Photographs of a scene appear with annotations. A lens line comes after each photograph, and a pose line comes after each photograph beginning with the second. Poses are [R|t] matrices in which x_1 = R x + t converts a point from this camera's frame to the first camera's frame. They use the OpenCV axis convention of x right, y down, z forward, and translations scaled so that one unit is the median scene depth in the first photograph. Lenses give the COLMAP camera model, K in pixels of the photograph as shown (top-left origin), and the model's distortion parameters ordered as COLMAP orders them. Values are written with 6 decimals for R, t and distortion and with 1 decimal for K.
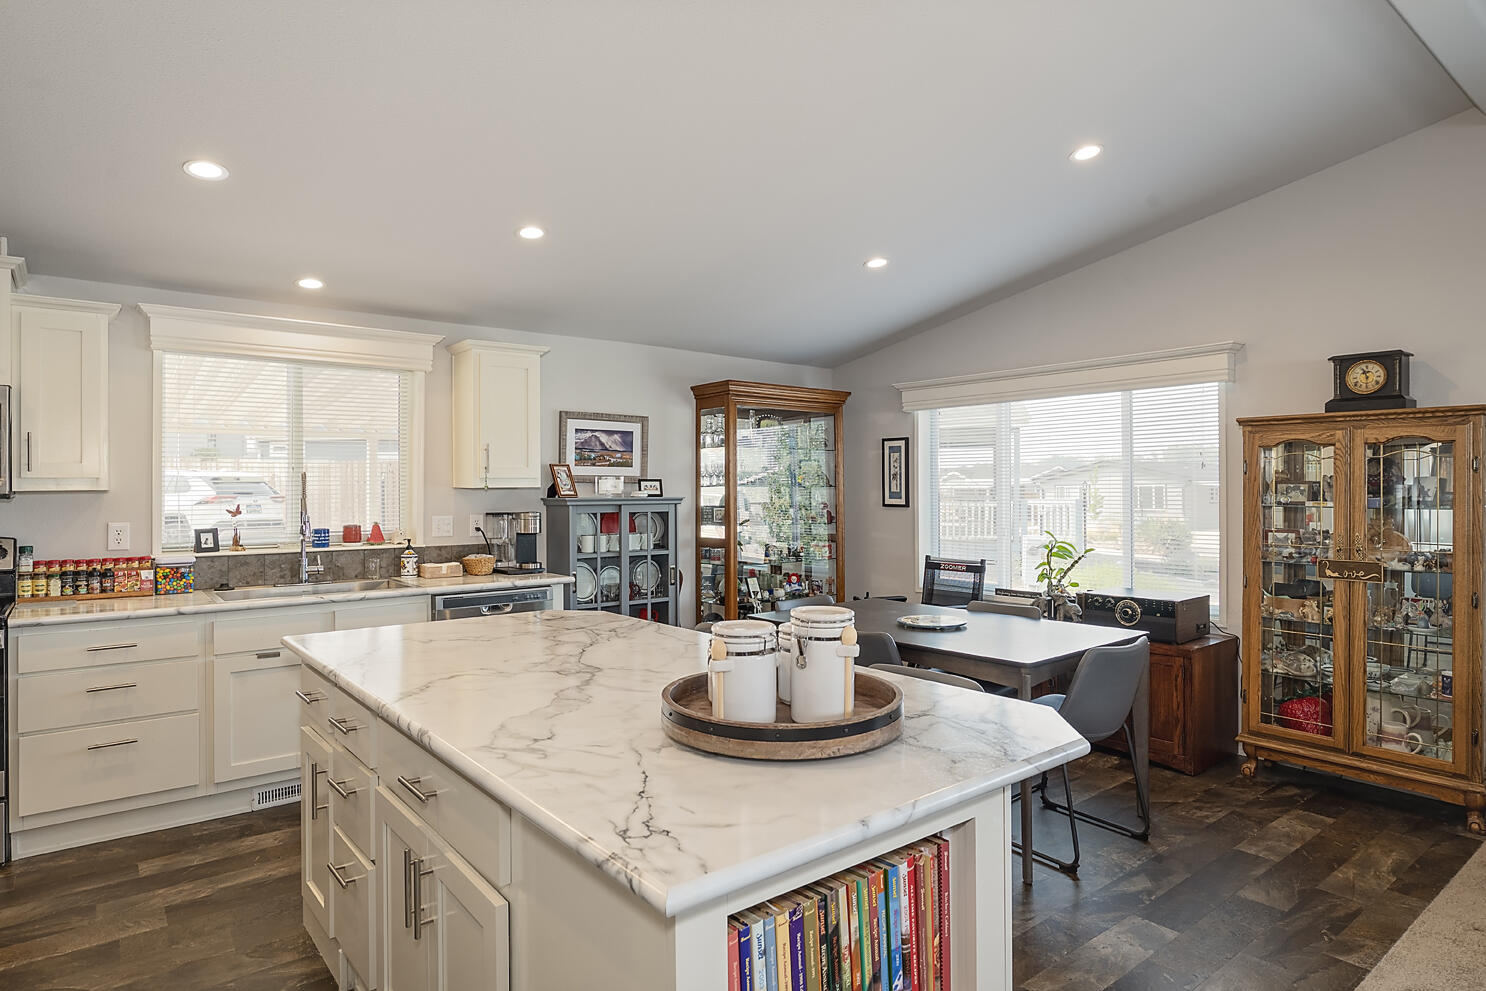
lens RADIAL K [[863.3, 0, 747.3], [0, 863.3, 485.2], [0, 0, 1]] dist [-0.035380, 0.029300]
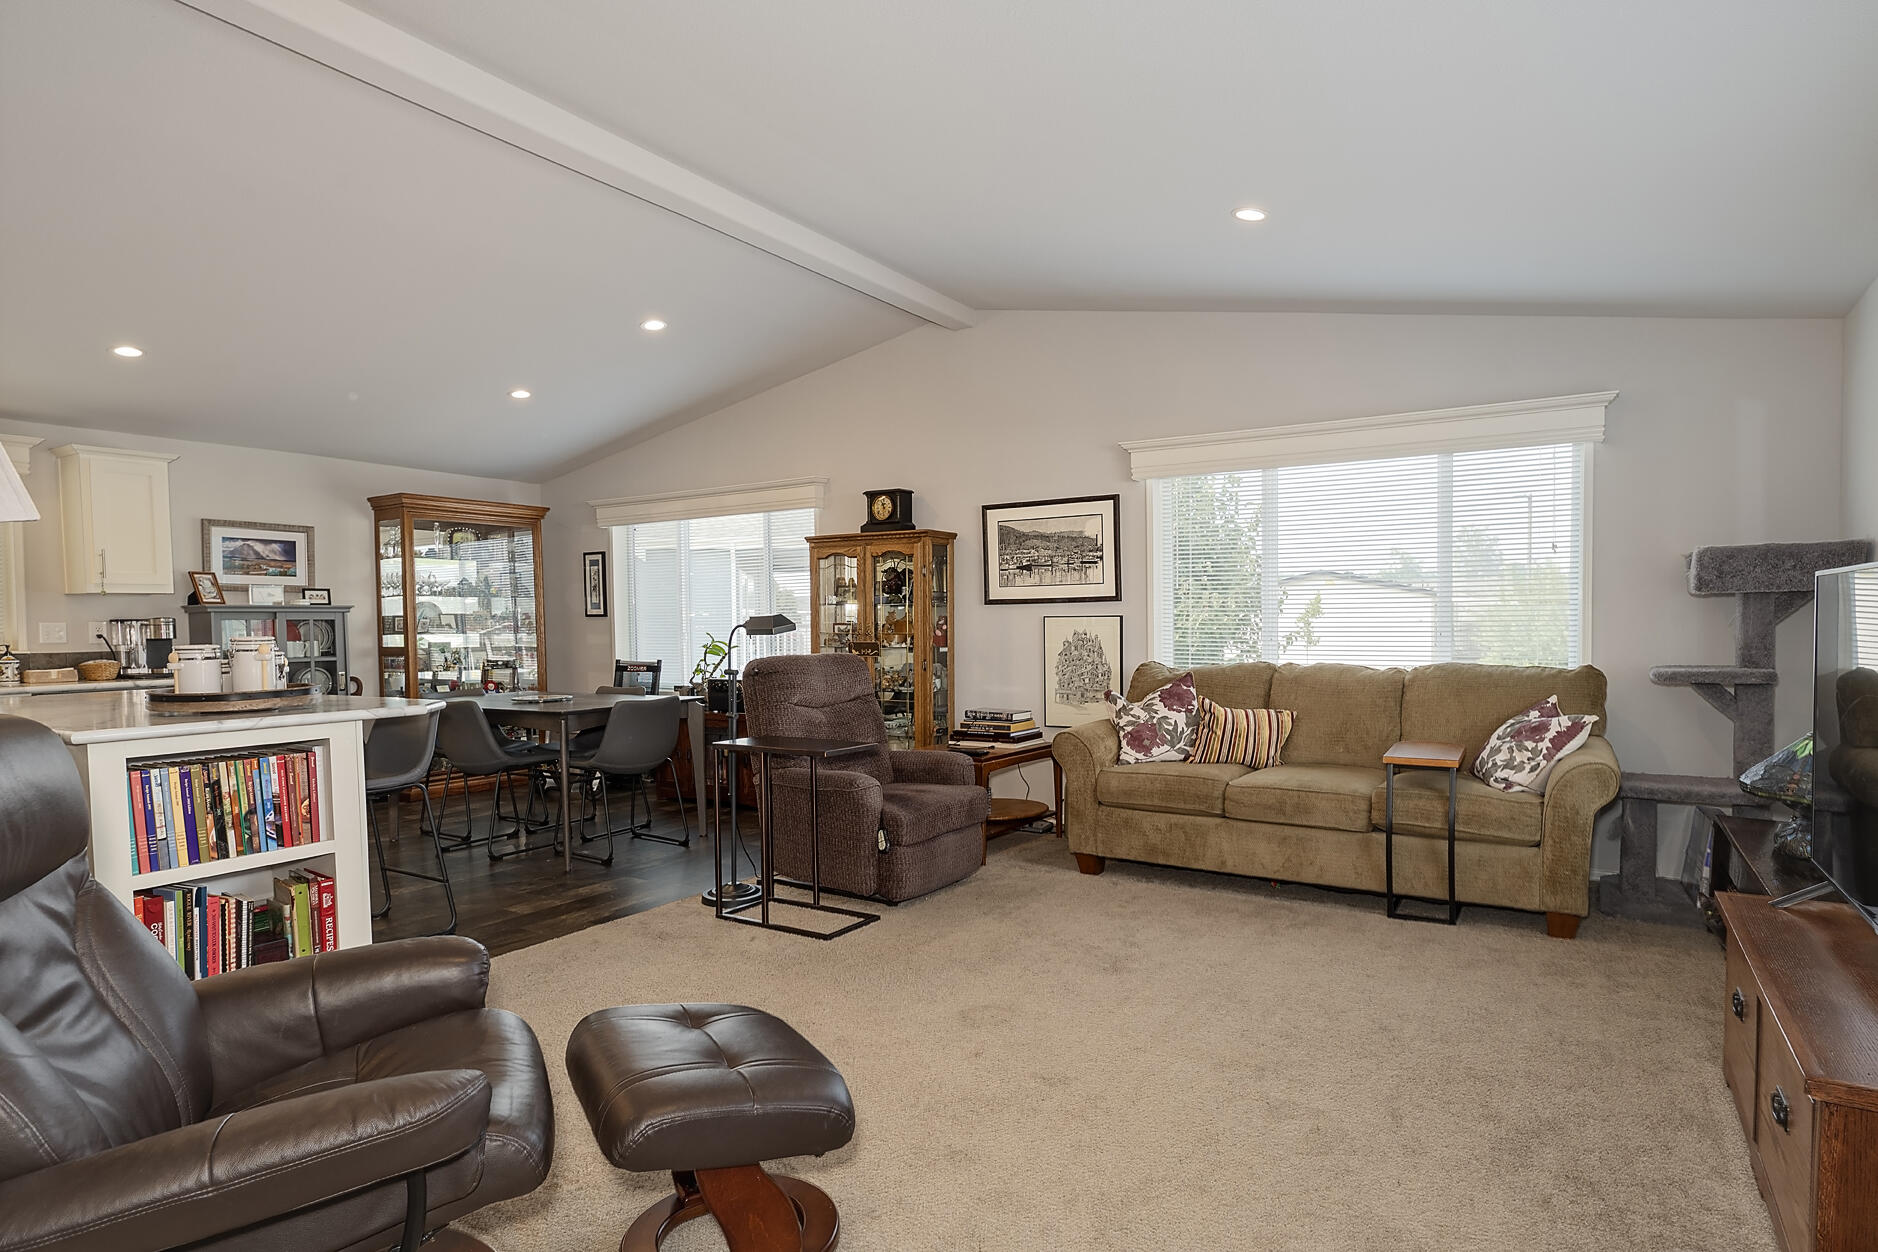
lens RADIAL K [[1041.4, 0, 1001.8], [0, 1041.4, 655.7], [0, 0, 1]] dist [0.001487, 0.001456]
pose [[0.940628, -0.020283, 0.338832, 0.261693], [0.008767, 0.999332, 0.035483, 0.040535], [-0.339326, -0.030406, 0.940177, -0.492256]]
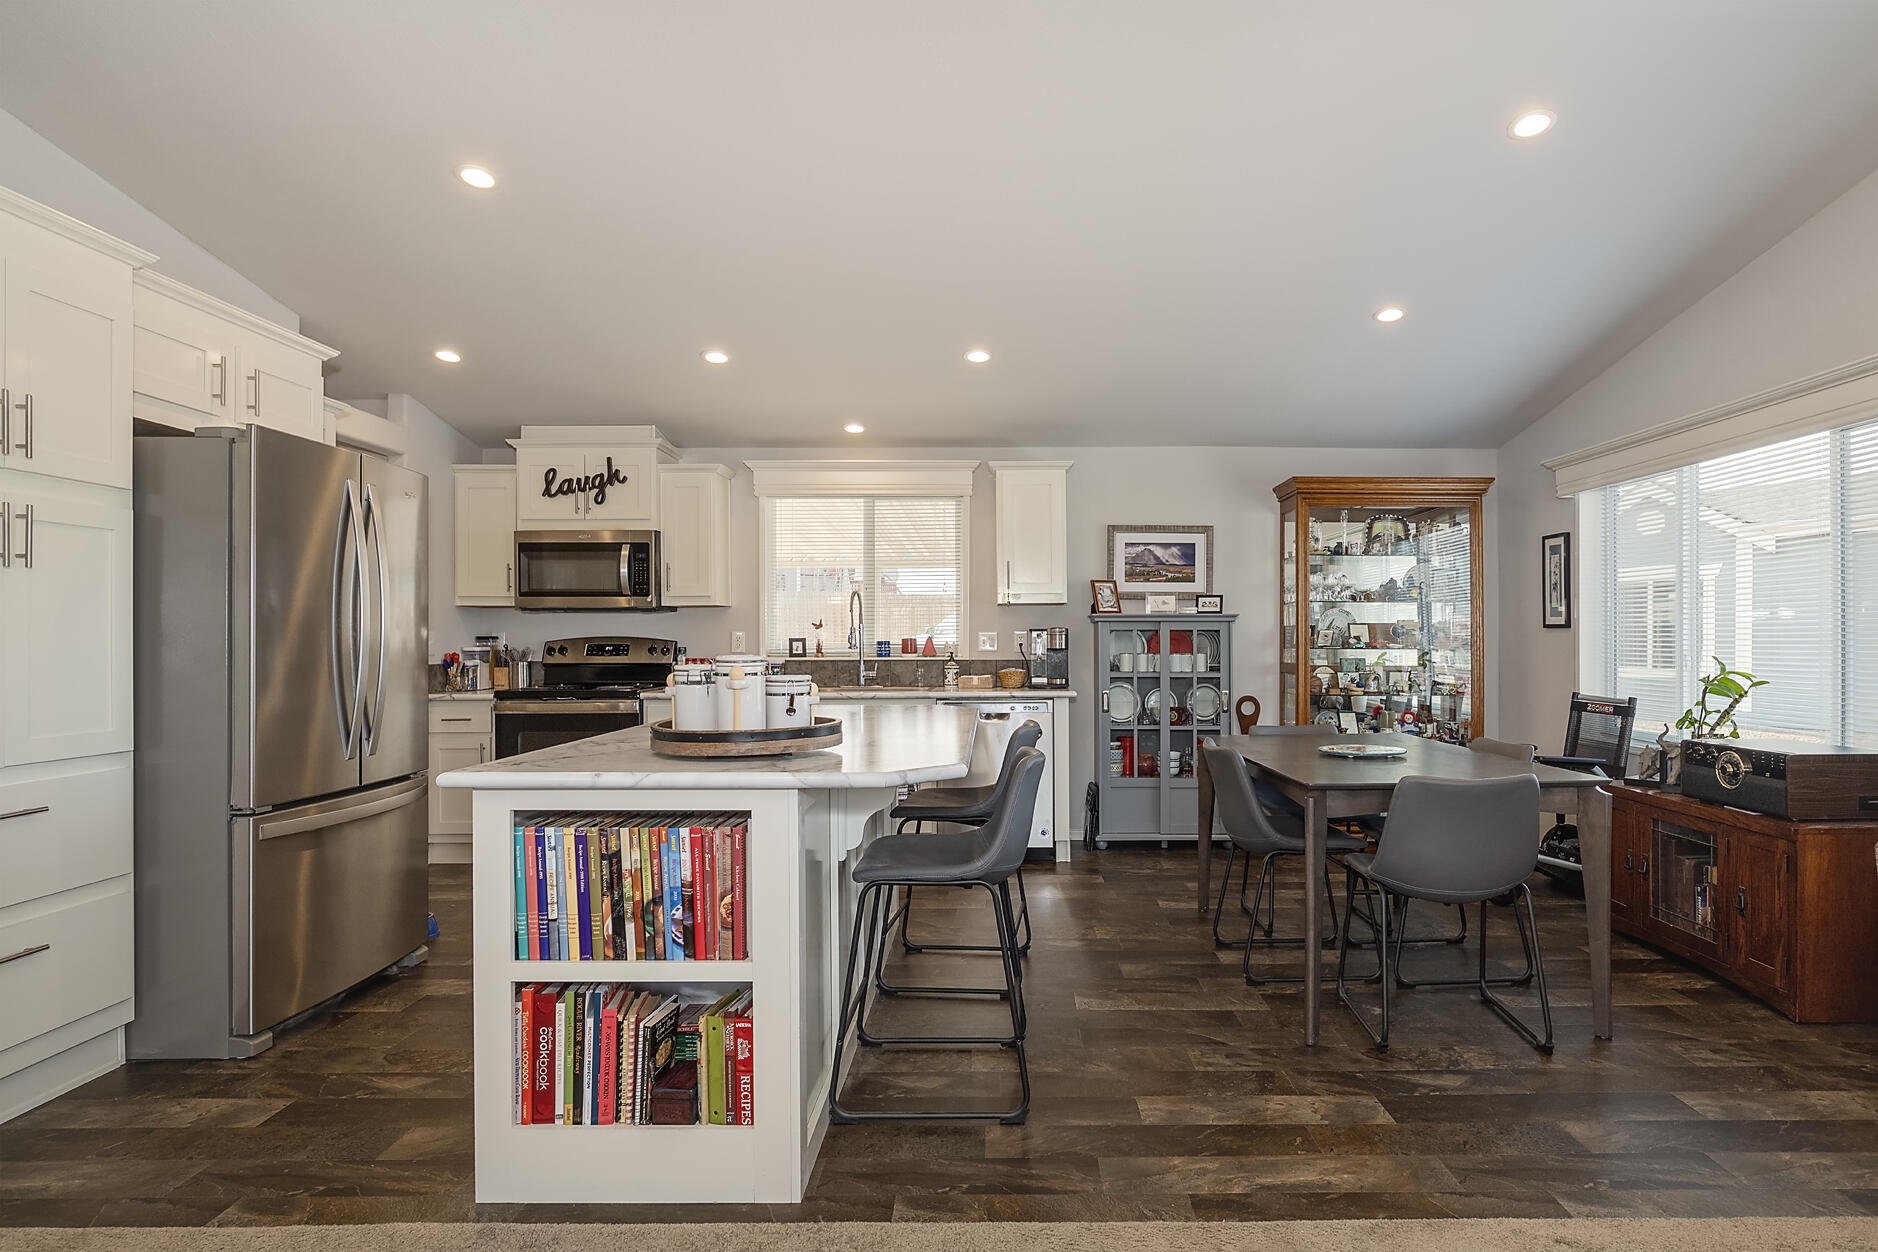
lens RADIAL K [[1045.5, 0, 983.3], [0, 1045.5, 634.6], [0, 0, 1]] dist [-0.008156, 0.000018]
pose [[0.776535, 0.000980, -0.630073, 0.446951], [0.000357, 0.999998, 0.001995, 0.036732], [0.630073, -0.001774, 0.776534, 0.002676]]
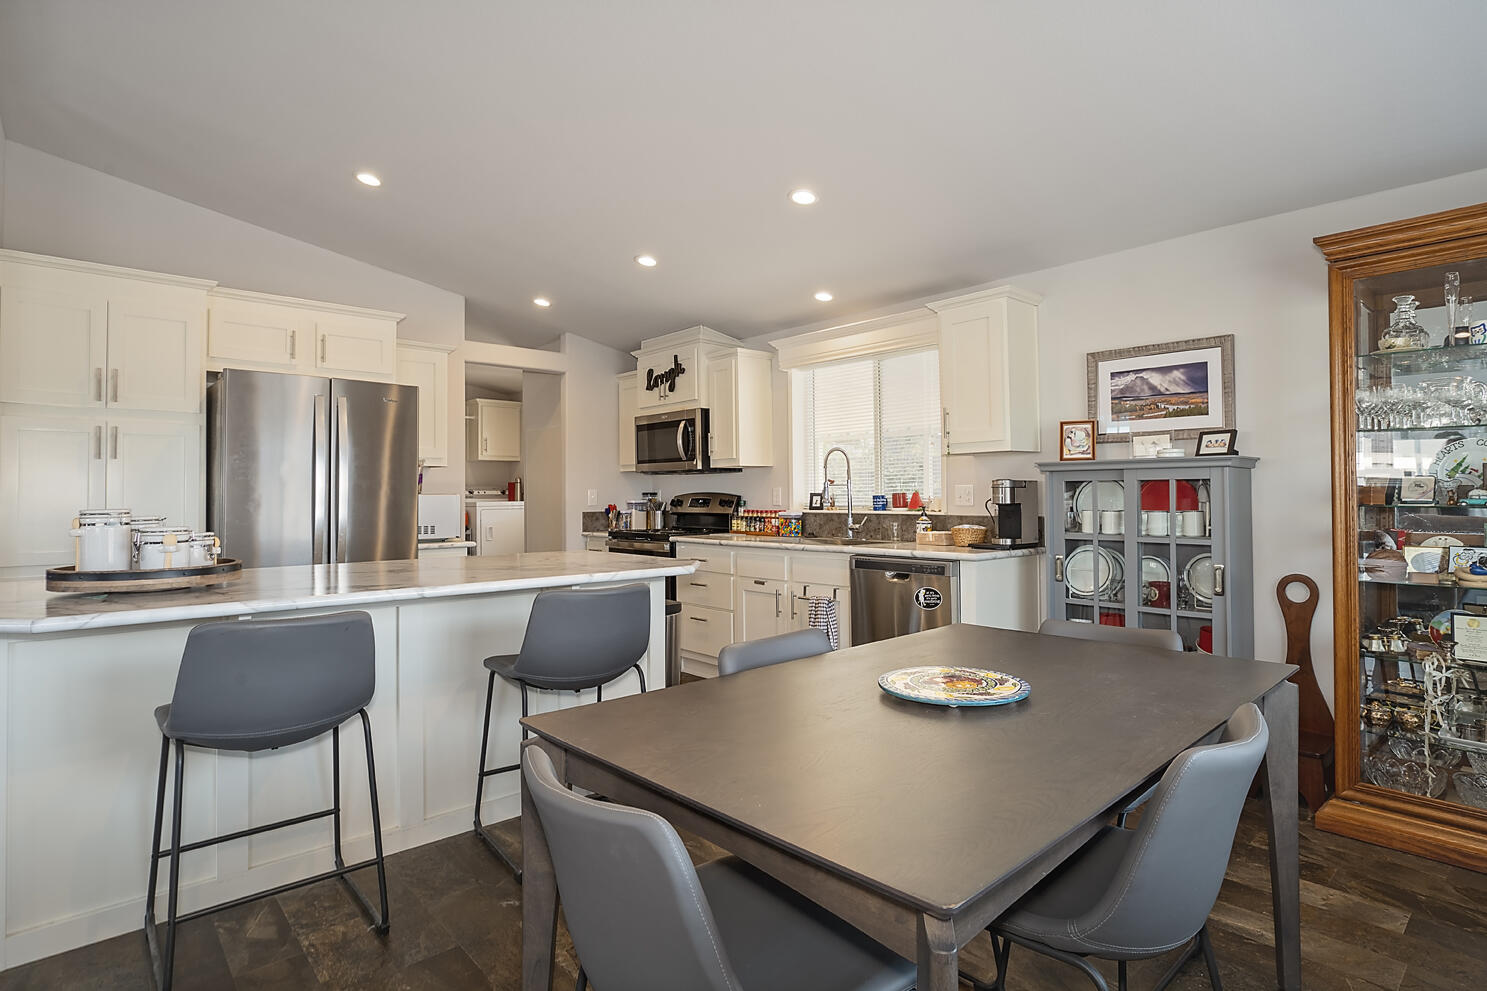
lens RADIAL K [[754.9, 0, 743.5], [0, 754.9, 483.7], [0, 0, 1]] dist [-0.005379, 0.000904]
pose [[0.067086, -0.011564, -0.997680, 0.491609], [0.008429, 0.999904, -0.011023, 0.041458], [0.997712, -0.007670, 0.067177, 0.687953]]
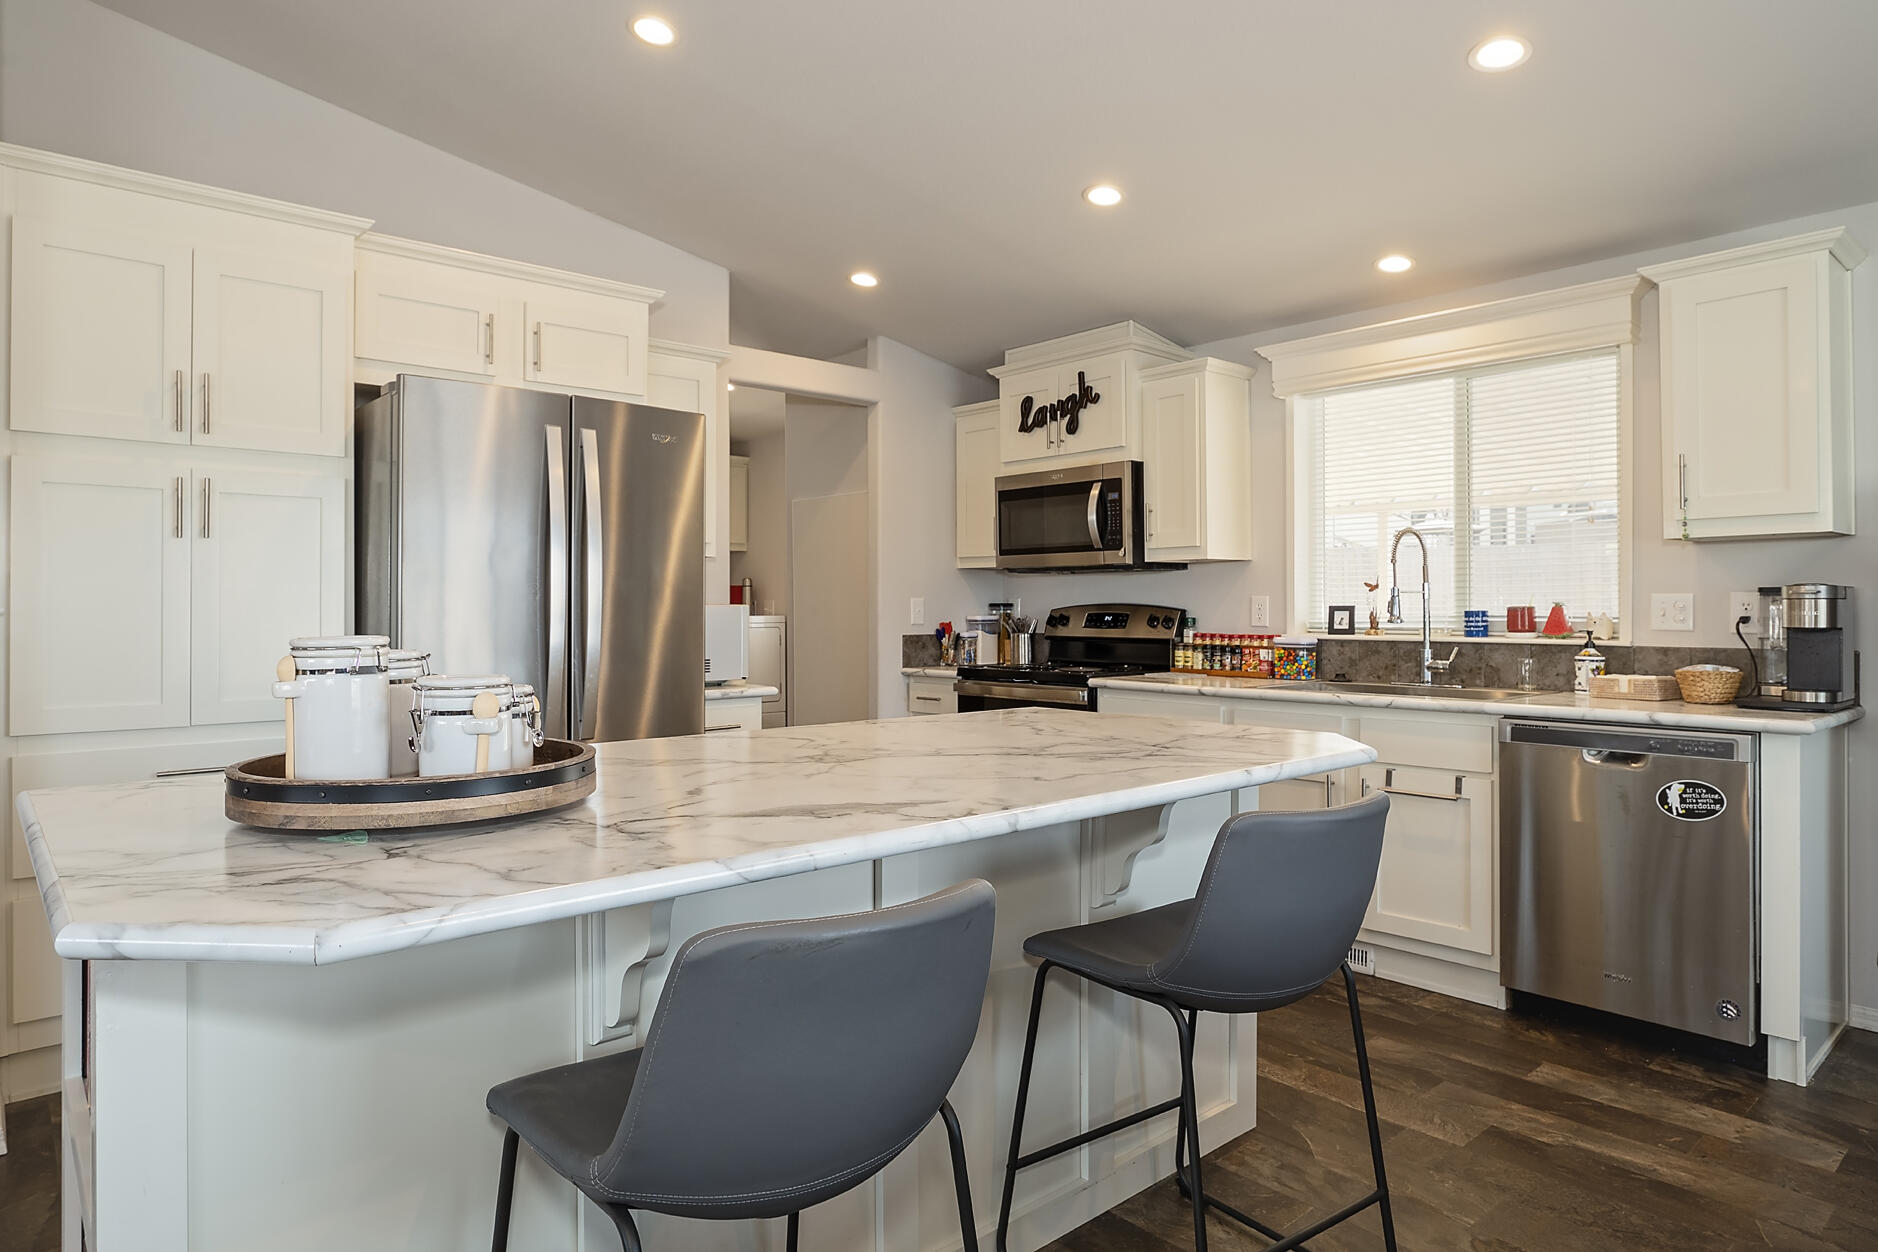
lens RADIAL K [[1091.1, 0, 944.4], [0, 1091.1, 613.0], [0, 0, 1]] dist [-0.035380, 0.029300]
pose [[0.060642, 0.009964, -0.998110, 0.318941], [0.002860, 0.999944, 0.010156, 0.039641], [0.998156, -0.003471, 0.060610, 0.482974]]
